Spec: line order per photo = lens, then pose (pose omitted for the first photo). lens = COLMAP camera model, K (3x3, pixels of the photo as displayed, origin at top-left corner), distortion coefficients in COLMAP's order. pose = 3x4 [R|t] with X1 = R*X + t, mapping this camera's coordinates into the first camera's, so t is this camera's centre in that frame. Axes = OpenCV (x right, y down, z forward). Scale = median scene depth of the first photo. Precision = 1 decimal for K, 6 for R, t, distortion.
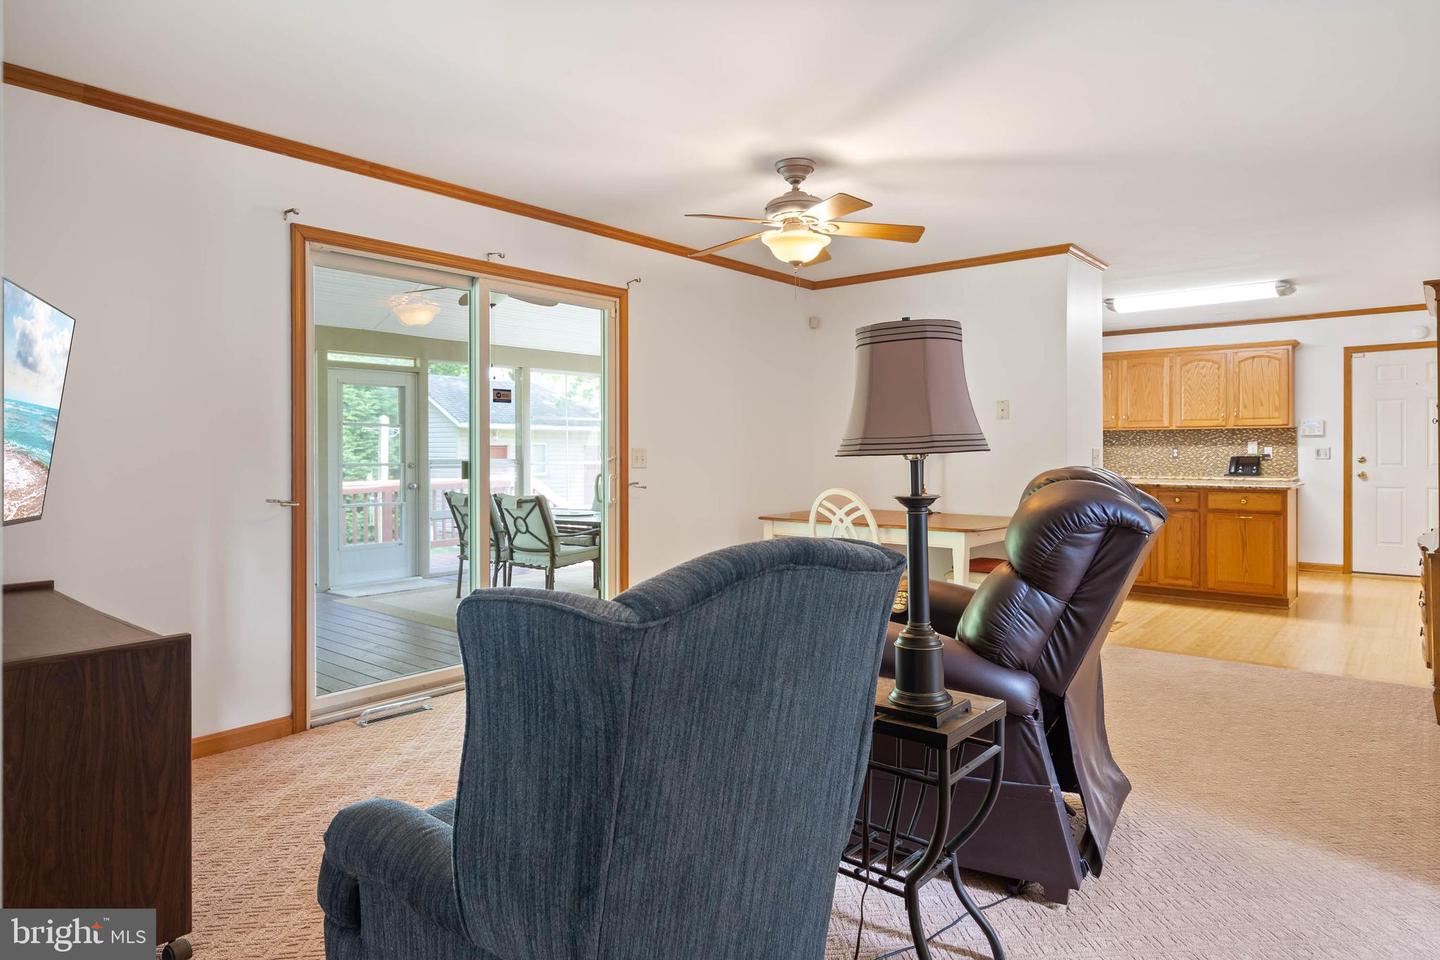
lens RADIAL K [[847.5, 0, 712.5], [0, 847.5, 454.0], [0, 0, 1]] dist [-0.004037, -0.004787]
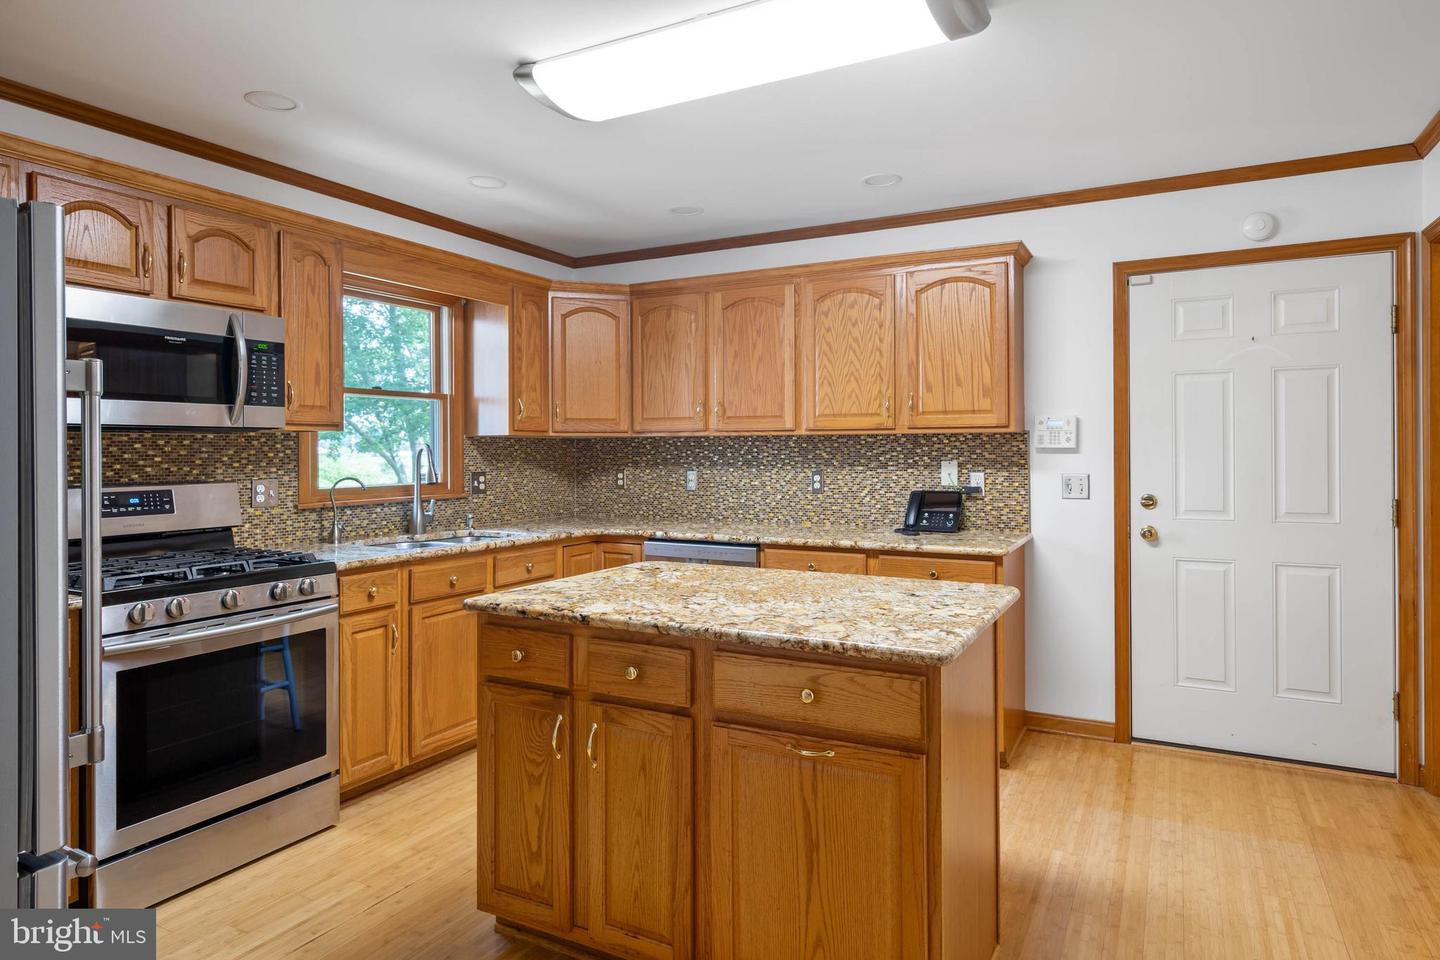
lens RADIAL K [[847.5, 0, 742.6], [0, 847.5, 443.8], [0, 0, 1]] dist [-0.004037, -0.004787]
pose [[0.973355, 0.000570, 0.229301, 0.425129], [0.001990, 0.999938, -0.010933, -0.019972], [-0.229293, 0.011098, 0.973294, 0.571294]]
